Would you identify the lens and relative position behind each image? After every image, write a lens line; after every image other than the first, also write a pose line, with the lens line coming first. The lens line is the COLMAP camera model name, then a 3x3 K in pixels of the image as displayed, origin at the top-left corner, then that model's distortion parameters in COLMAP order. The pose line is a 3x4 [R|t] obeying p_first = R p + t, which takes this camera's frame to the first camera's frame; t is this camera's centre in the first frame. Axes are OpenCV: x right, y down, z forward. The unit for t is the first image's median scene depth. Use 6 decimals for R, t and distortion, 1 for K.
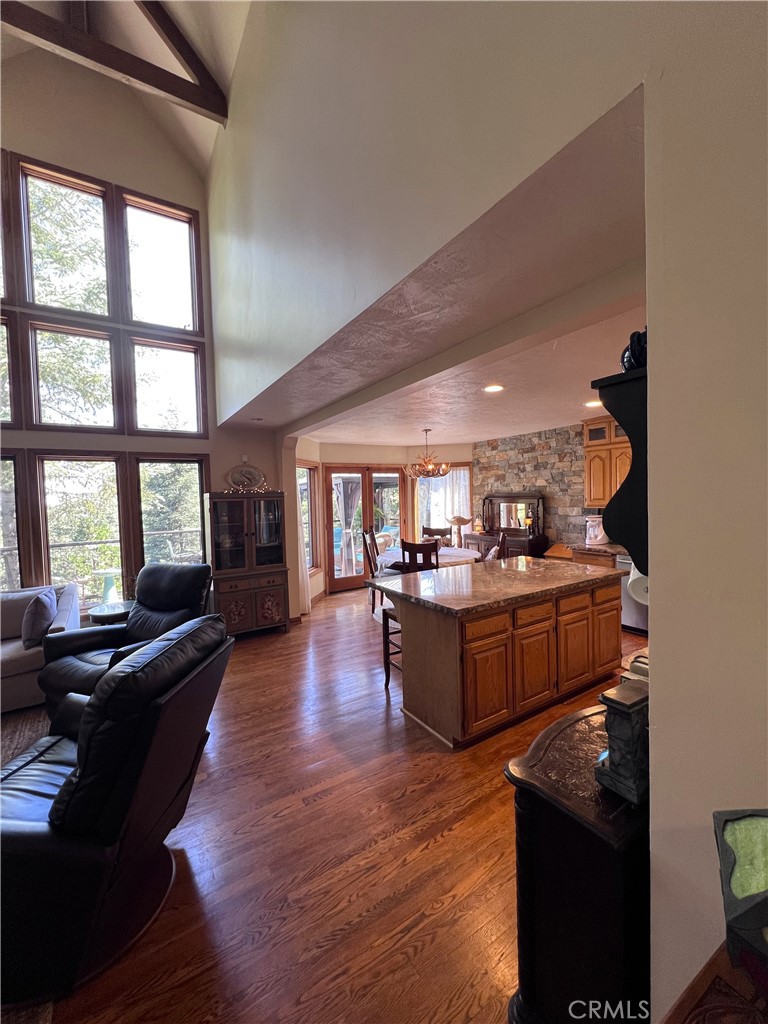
lens RADIAL K [[405.9, 0, 382.7], [0, 405.9, 509.8], [0, 0, 1]] dist [0.000591, -0.000068]
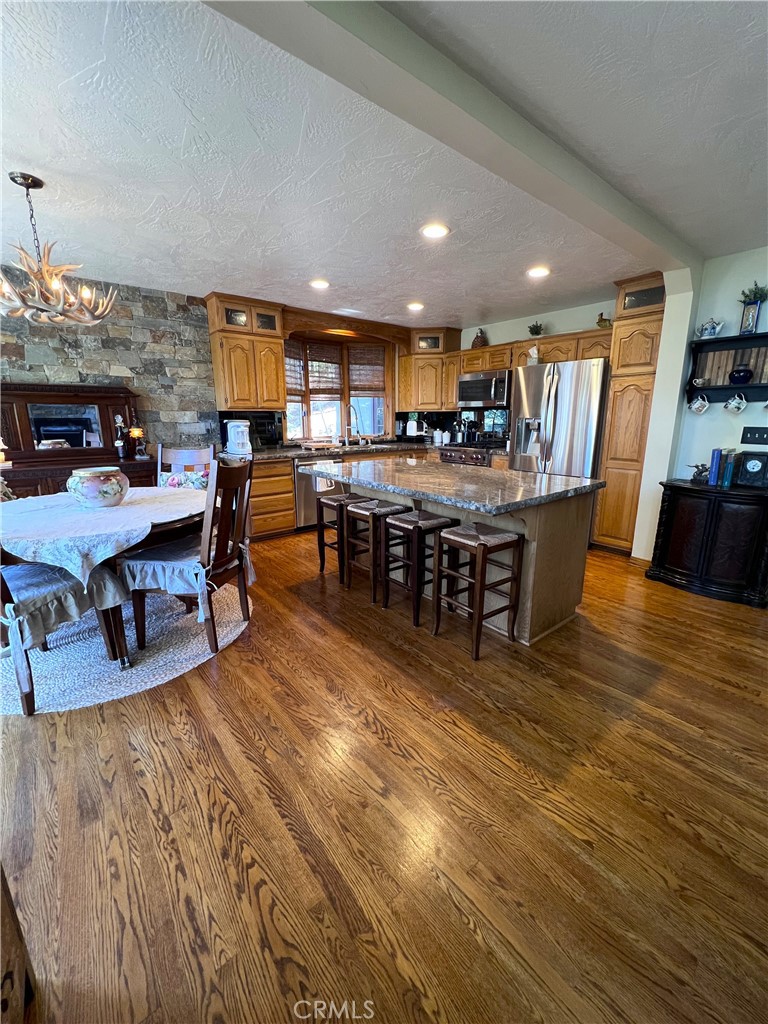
lens RADIAL K [[405.9, 0, 388.9], [0, 405.9, 512.0], [0, 0, 1]] dist [0.000591, -0.000068]
pose [[-0.112994, -0.202010, 0.972843, -0.334384], [0.038924, 0.977463, 0.207490, 0.034155], [-0.992833, 0.061312, -0.102585, 0.698664]]
